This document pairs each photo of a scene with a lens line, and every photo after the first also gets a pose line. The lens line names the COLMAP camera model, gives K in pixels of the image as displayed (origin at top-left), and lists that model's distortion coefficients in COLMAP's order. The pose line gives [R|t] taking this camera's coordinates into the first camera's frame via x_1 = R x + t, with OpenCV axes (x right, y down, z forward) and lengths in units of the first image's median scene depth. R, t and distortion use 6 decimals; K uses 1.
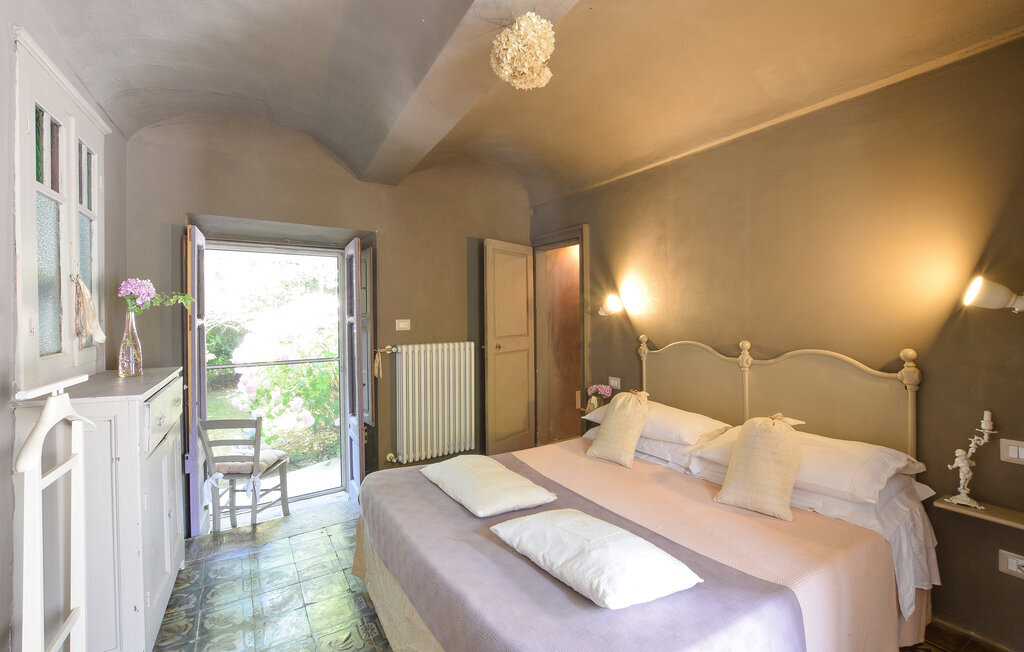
lens RADIAL K [[453.2, 0, 541.2], [0, 453.2, 327.8], [0, 0, 1]] dist [-0.000903, -0.000066]
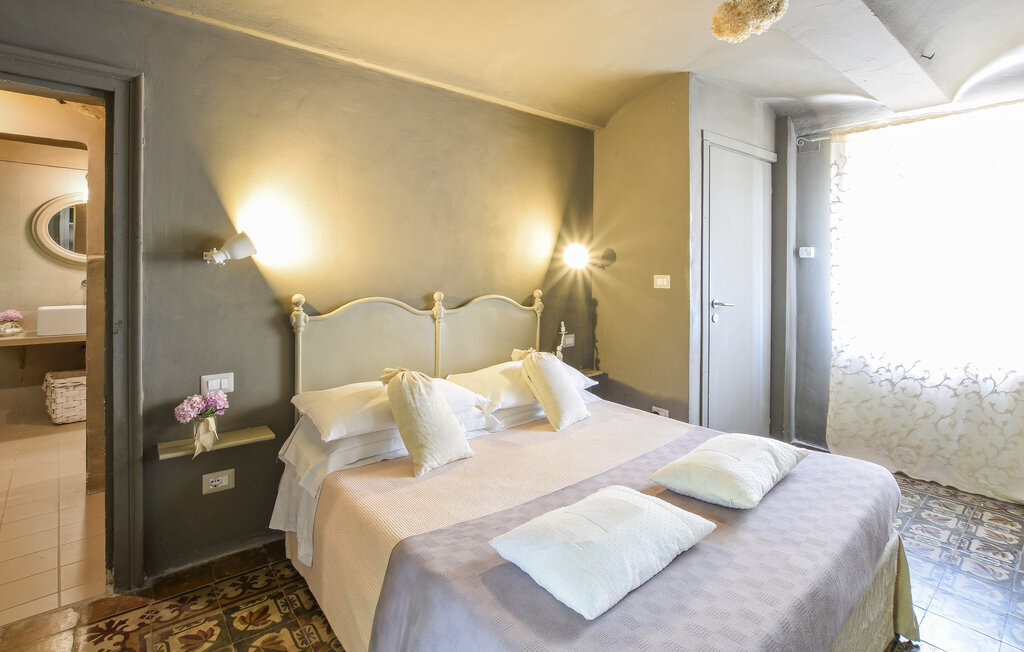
lens RADIAL K [[489.6, 0, 512.2], [0, 489.6, 259.4], [0, 0, 1]] dist [-0.025982, 0.000211]
pose [[-0.095599, 0.012931, 0.995336, -0.860715], [0.012648, 0.999851, -0.011775, -0.039467], [-0.995340, 0.011464, -0.095748, 1.283968]]
